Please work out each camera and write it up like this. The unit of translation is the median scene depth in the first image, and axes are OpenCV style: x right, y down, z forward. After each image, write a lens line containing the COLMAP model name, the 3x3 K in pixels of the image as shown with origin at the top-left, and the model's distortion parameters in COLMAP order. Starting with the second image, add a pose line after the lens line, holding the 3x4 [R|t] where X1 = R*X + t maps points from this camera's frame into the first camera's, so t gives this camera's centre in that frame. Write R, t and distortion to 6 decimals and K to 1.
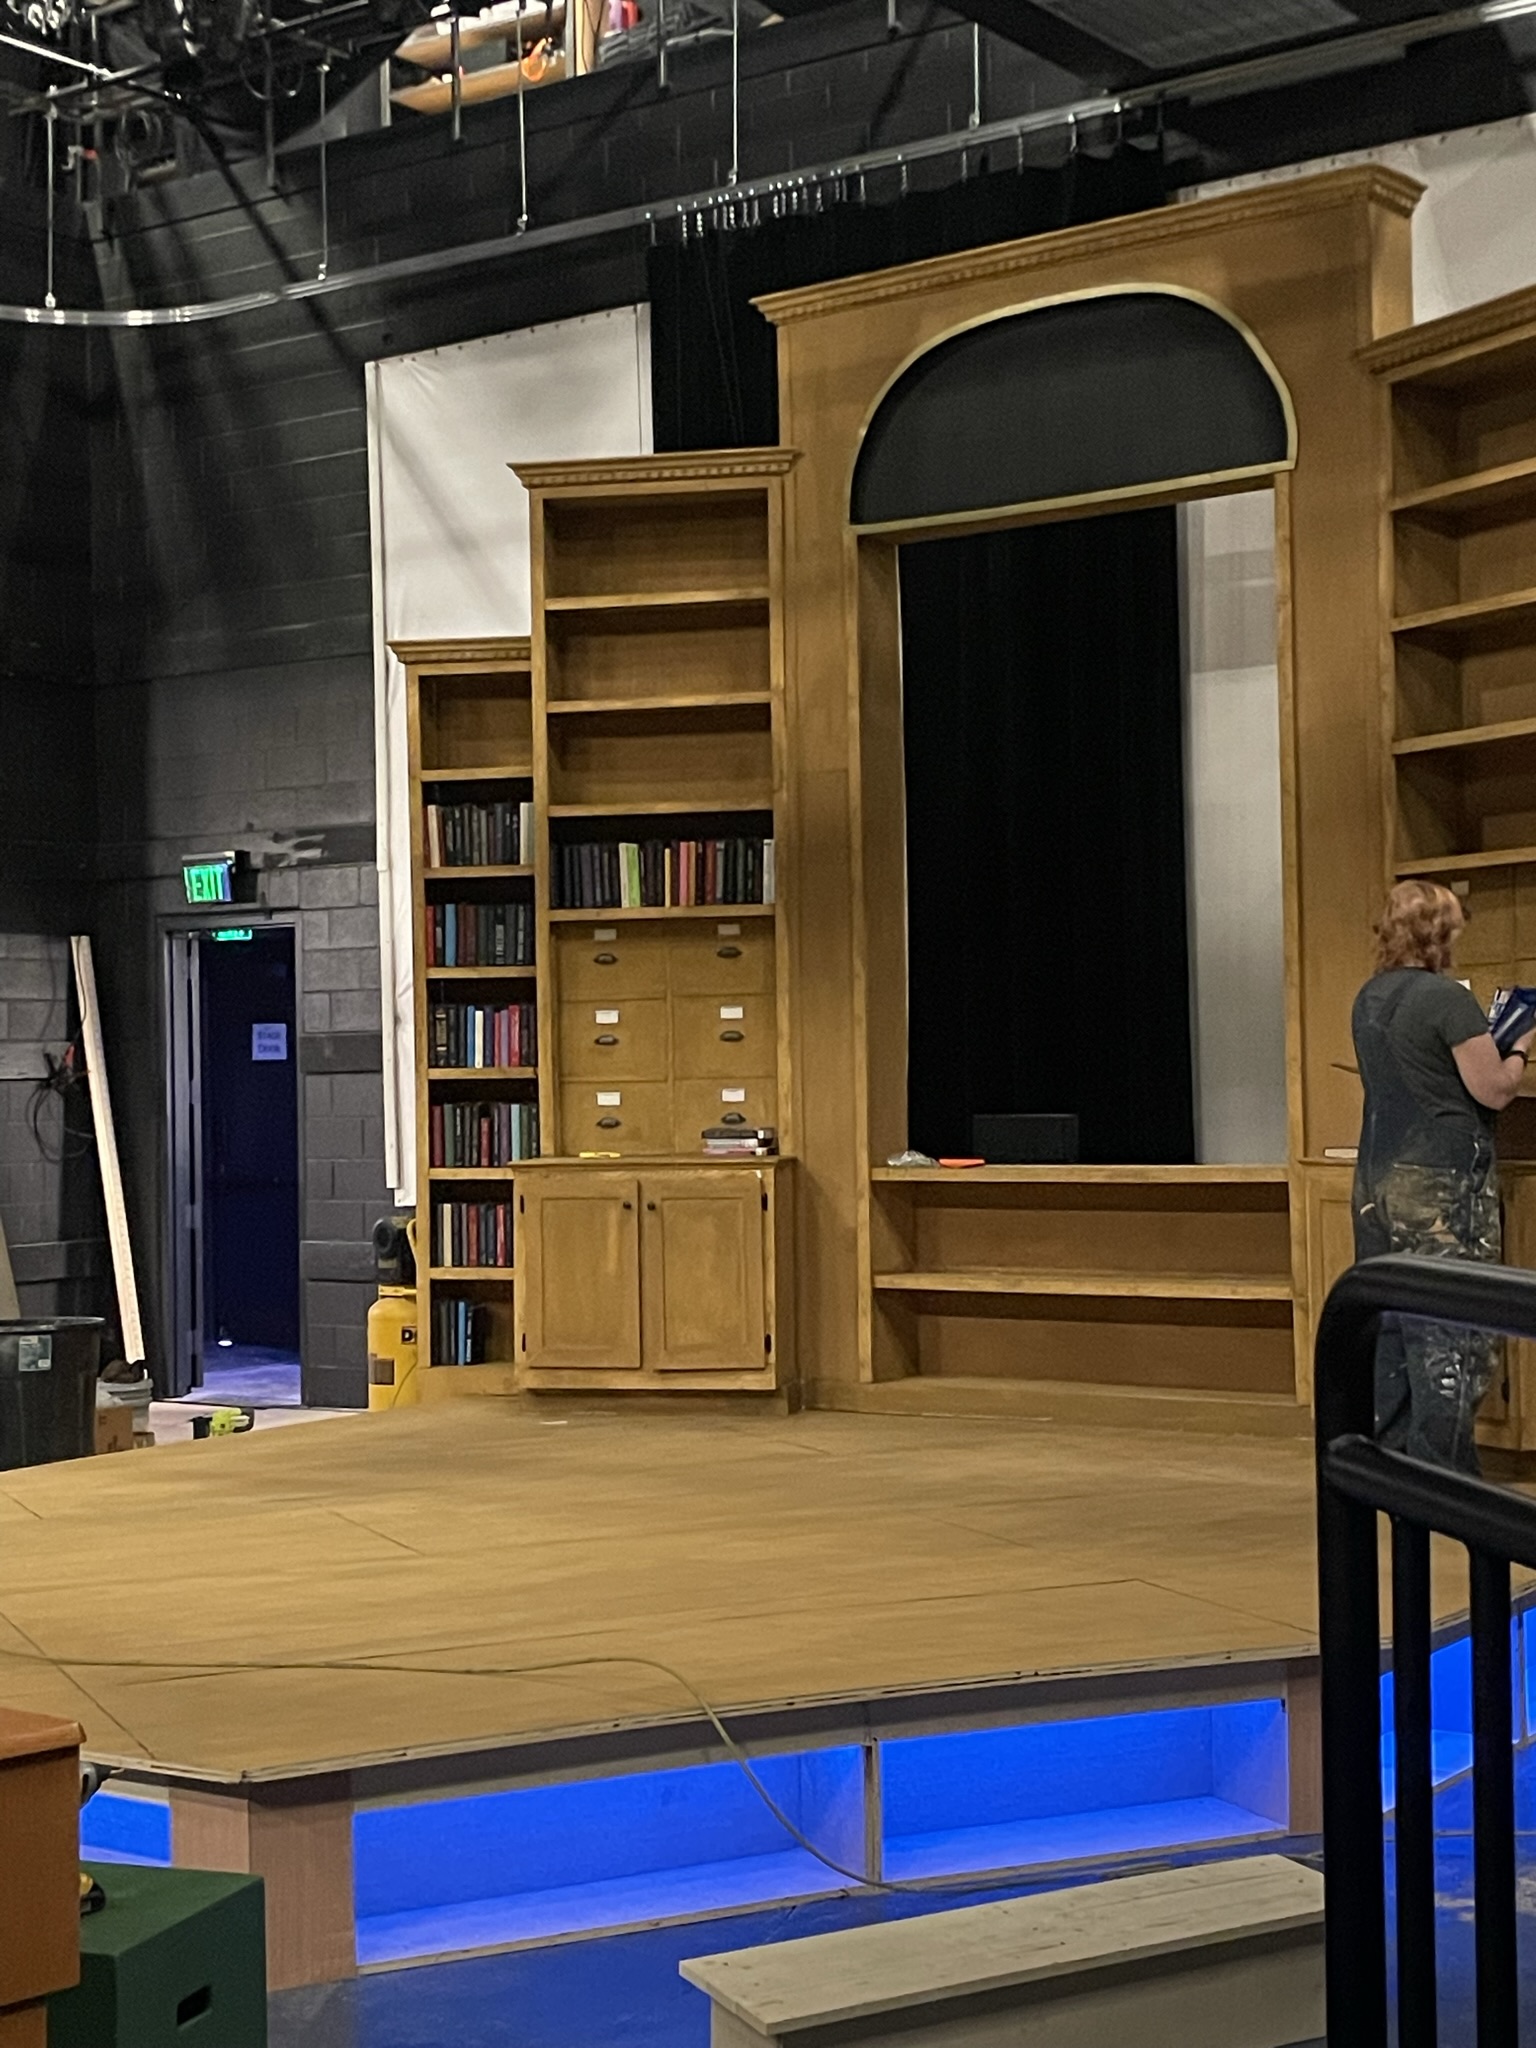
lens RADIAL K [[2948.7, 0, 768.0], [0, 2948.7, 1024.0], [0, 0, 1]] dist [0.019100, 0.030839]
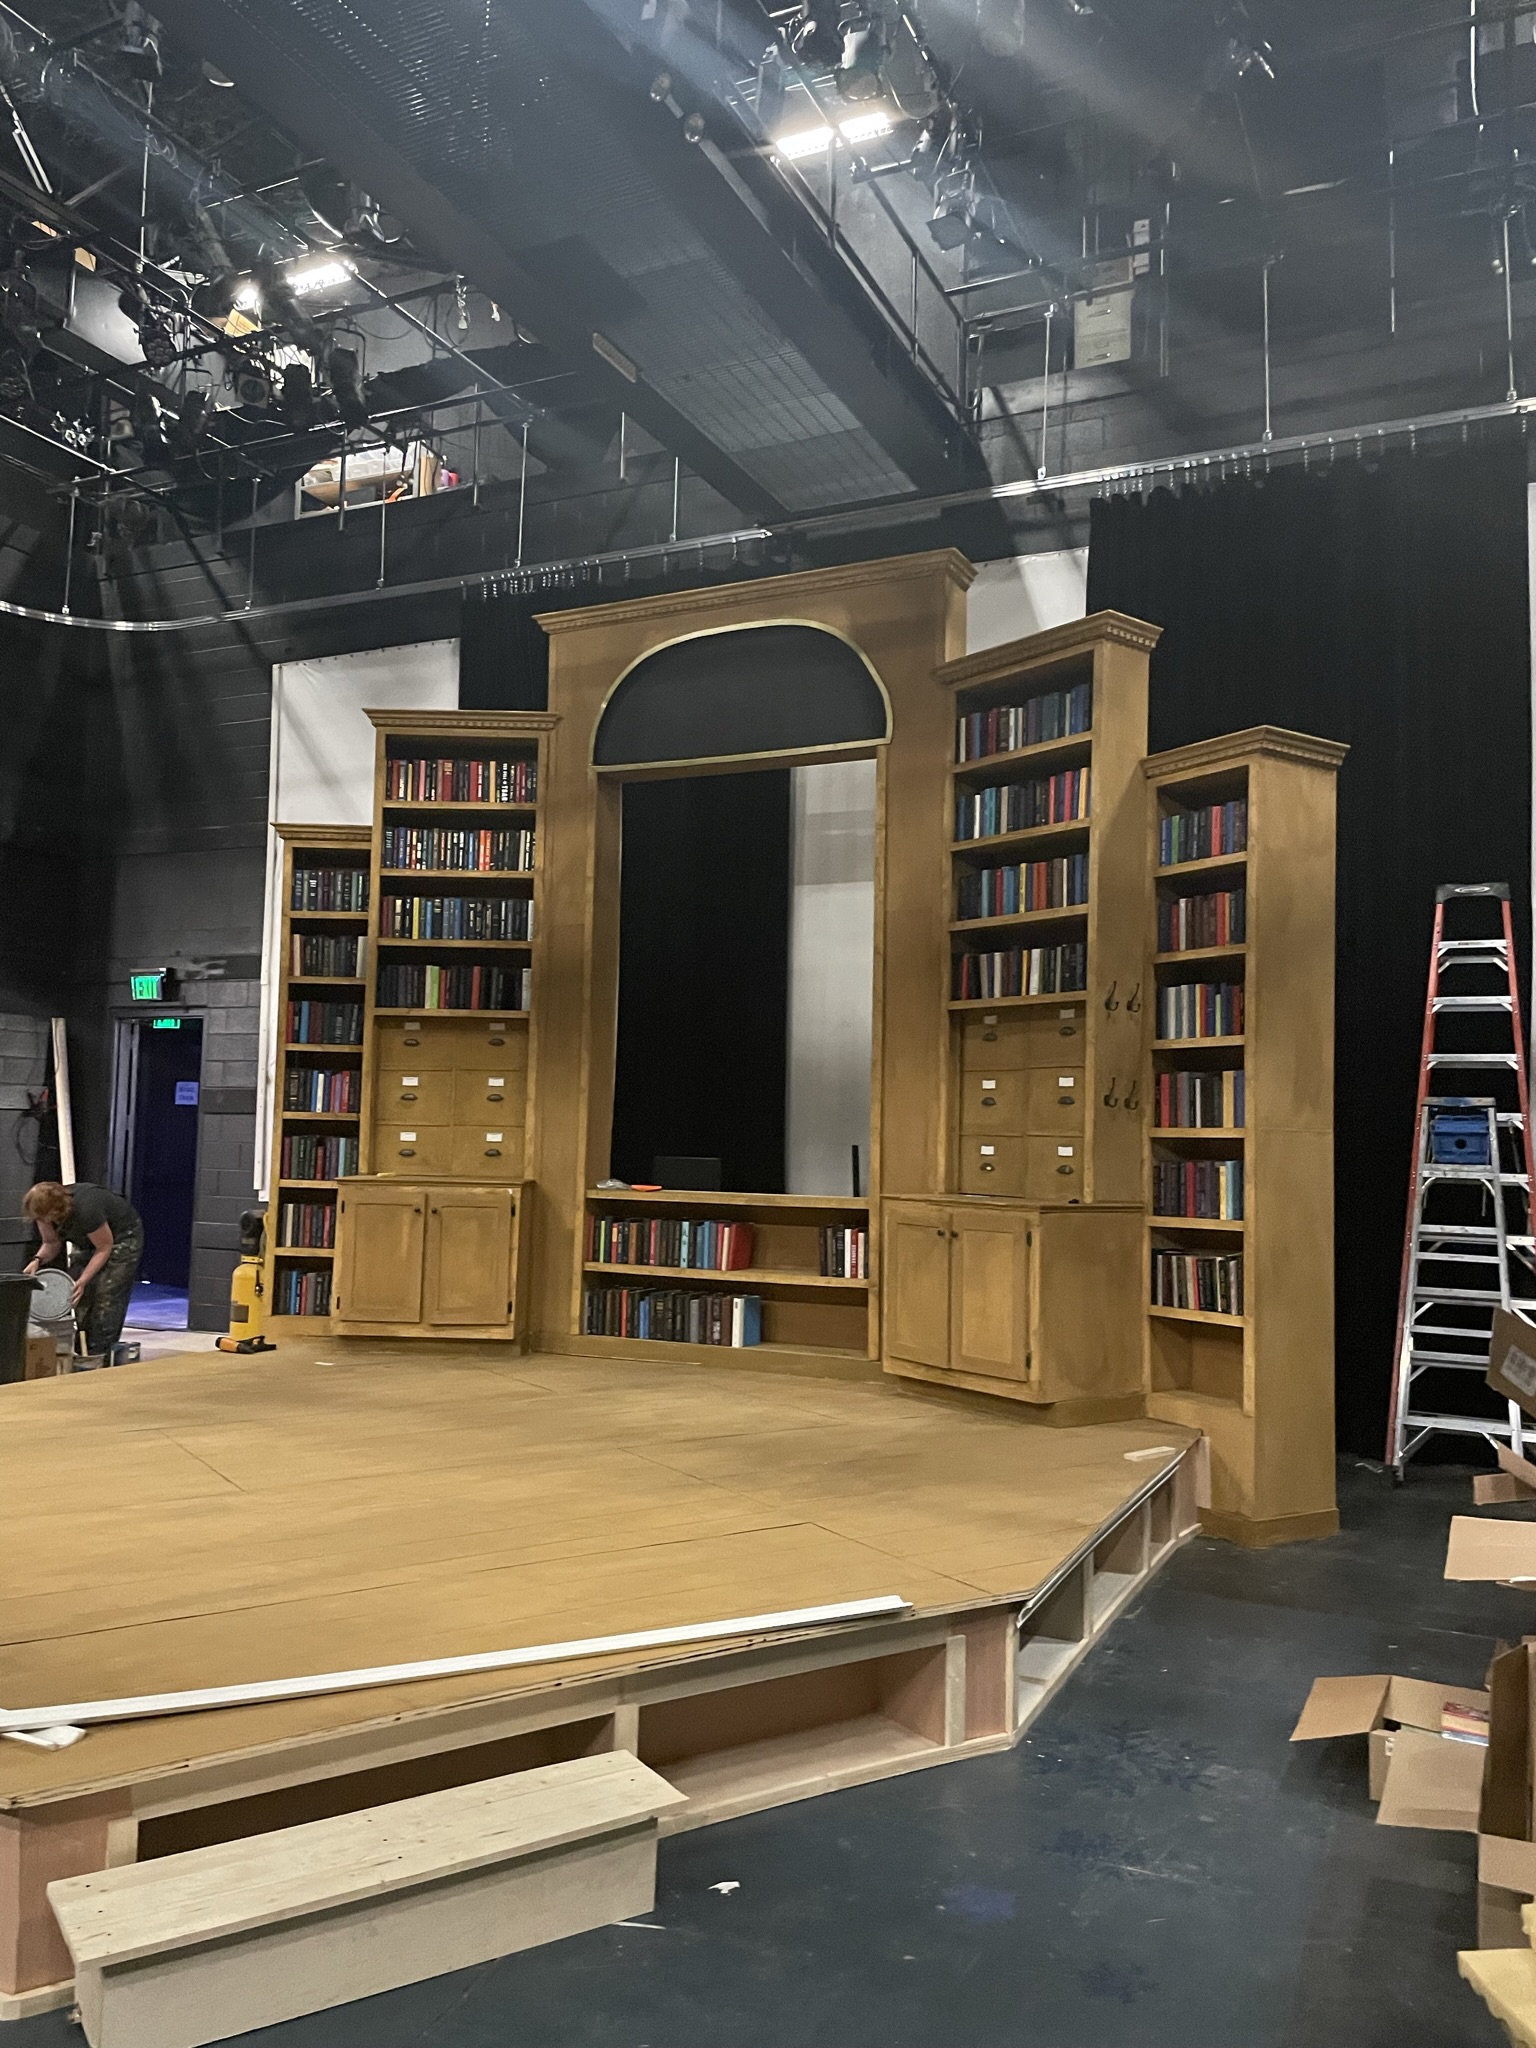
lens RADIAL K [[1554.9, 0, 762.6], [0, 1554.9, 1017.0], [0, 0, 1]] dist [0.080438, -0.137470]
pose [[0.984044, 0.053289, 0.169760, -0.014598], [-0.043506, 0.997199, -0.060836, 0.005202], [-0.172526, 0.052479, 0.983606, 0.186593]]
